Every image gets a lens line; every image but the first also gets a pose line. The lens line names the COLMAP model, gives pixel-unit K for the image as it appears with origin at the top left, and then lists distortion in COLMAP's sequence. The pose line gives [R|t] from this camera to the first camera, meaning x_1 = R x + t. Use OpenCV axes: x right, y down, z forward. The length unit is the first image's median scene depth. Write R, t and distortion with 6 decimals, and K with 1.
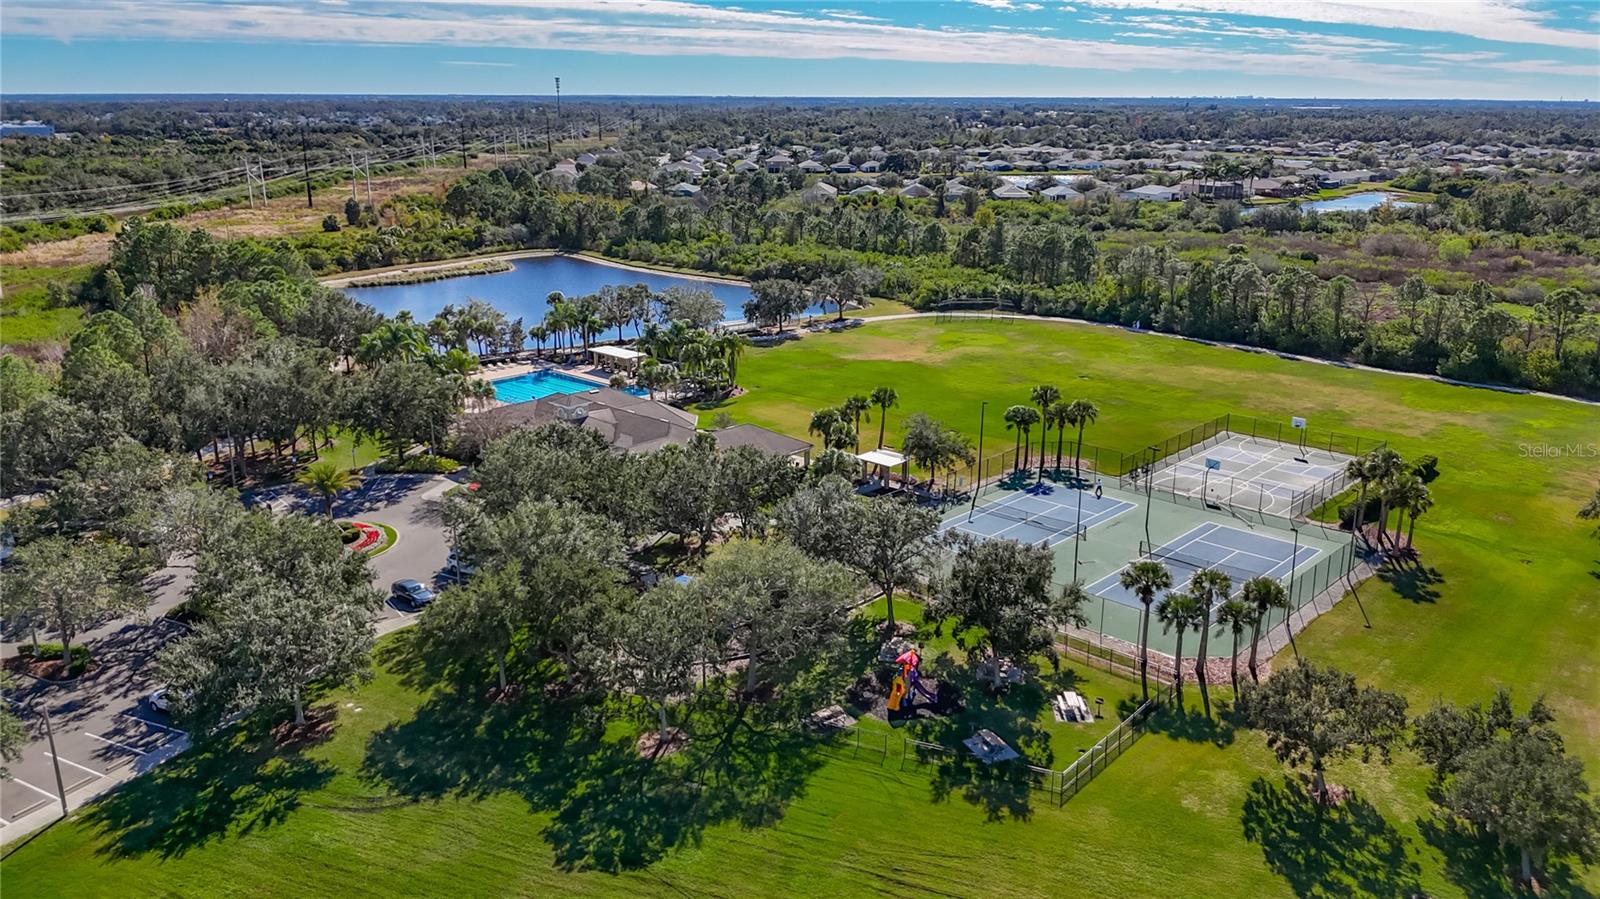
lens RADIAL K [[1215.8, 0, 797.8], [0, 1215.8, 450.3], [0, 0, 1]] dist [-0.013361, -0.004896]
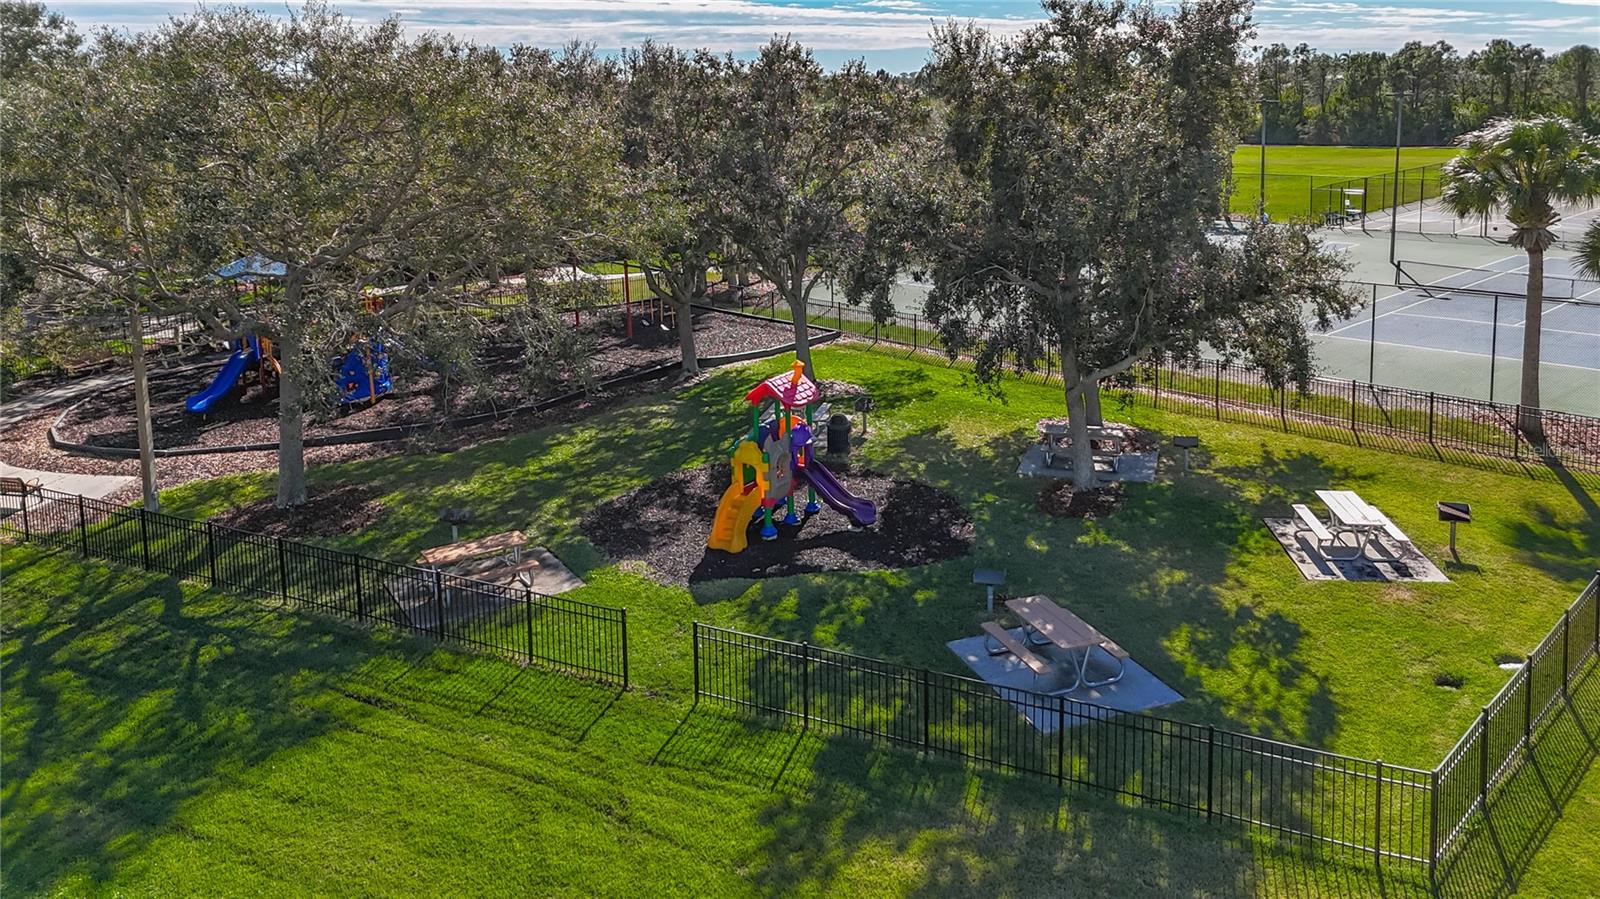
lens RADIAL K [[1215.8, 0, 802.7], [0, 1215.8, 448.9], [0, 0, 1]] dist [-0.013361, -0.004896]
pose [[0.998021, -0.009681, -0.062130, 0.117758], [0.009990, 0.999939, 0.004670, 0.190594], [0.062081, -0.005281, 0.998057, 0.720545]]
